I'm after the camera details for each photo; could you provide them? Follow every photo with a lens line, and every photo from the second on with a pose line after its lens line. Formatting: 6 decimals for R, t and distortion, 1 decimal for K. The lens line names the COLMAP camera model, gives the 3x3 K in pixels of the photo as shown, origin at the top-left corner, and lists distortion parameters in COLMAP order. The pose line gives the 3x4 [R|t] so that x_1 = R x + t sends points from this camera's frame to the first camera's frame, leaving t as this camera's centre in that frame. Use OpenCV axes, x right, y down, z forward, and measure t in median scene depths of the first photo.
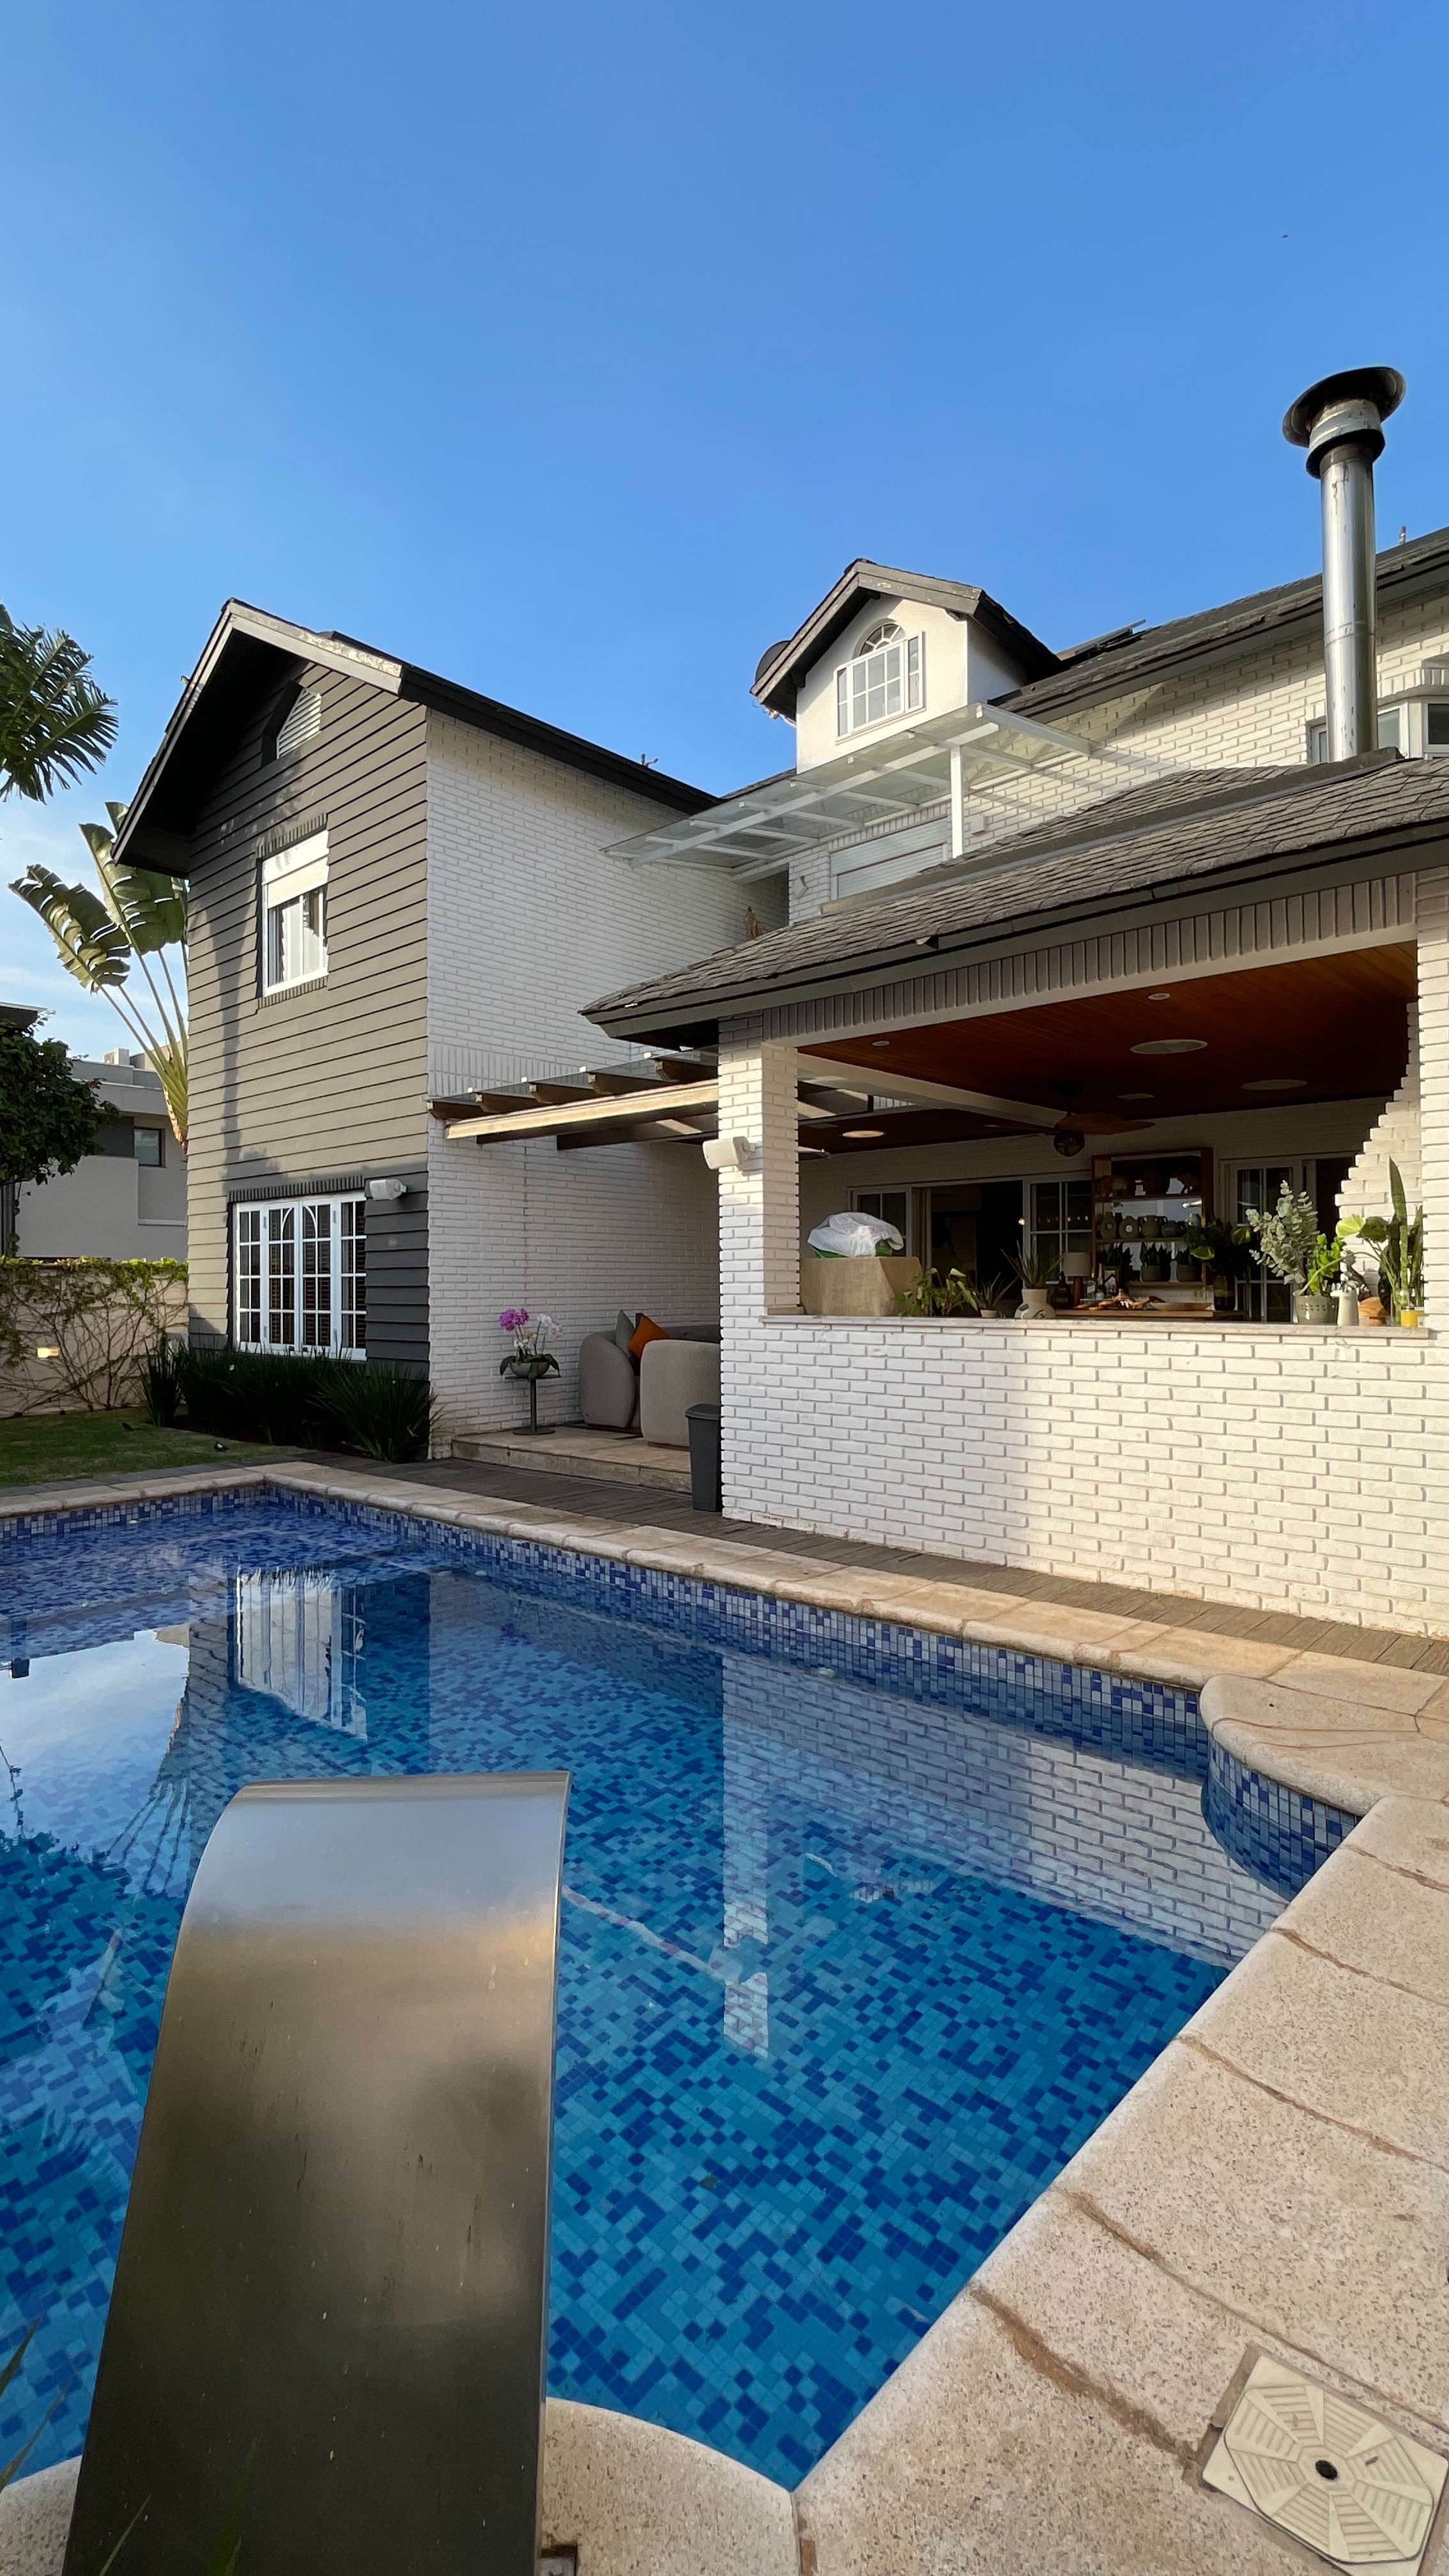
lens RADIAL K [[1192.2, 0, 729.8], [0, 1192.2, 1284.7], [0, 0, 1]] dist [0.018132, 0.000091]
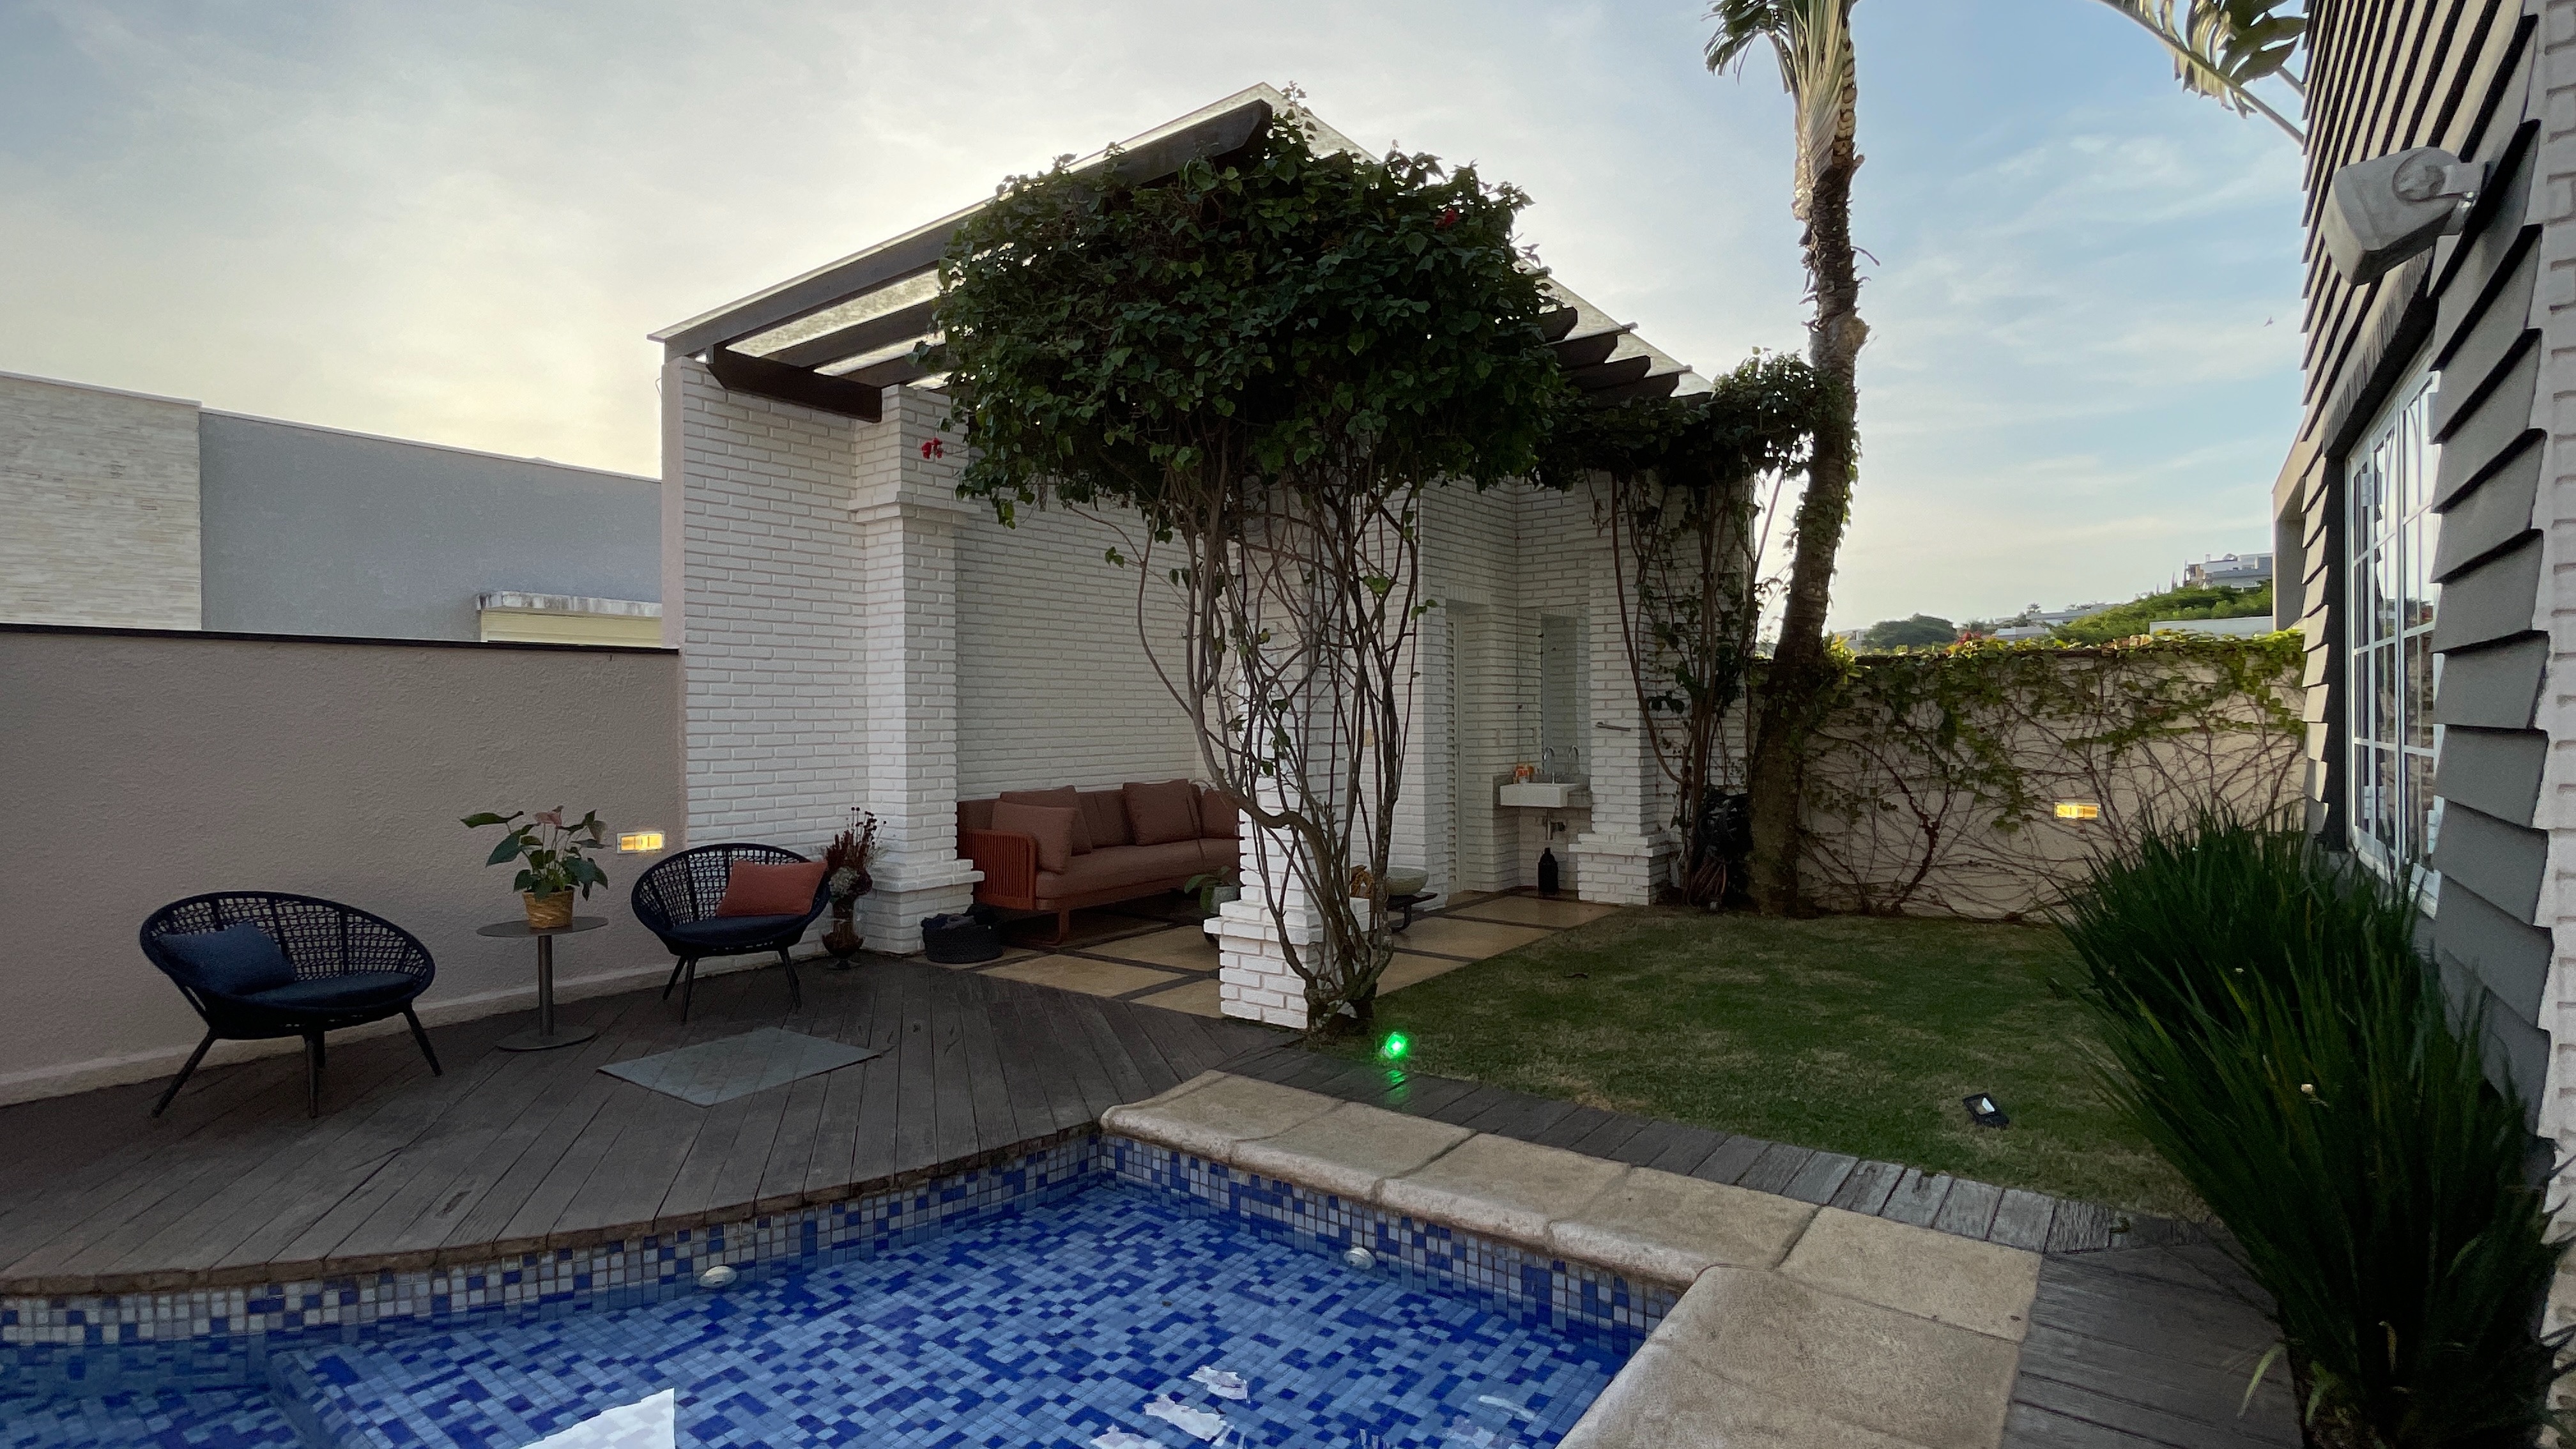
lens RADIAL K [[1192.2, 0, 1286.1], [0, 1192.2, 719.5], [0, 0, 1]] dist [0.018132, 0.000091]
pose [[0.093493, 0.005877, -0.995603, -0.062840], [0.007351, 0.999951, 0.006593, 0.009150], [0.995593, -0.007936, 0.093445, 0.600100]]
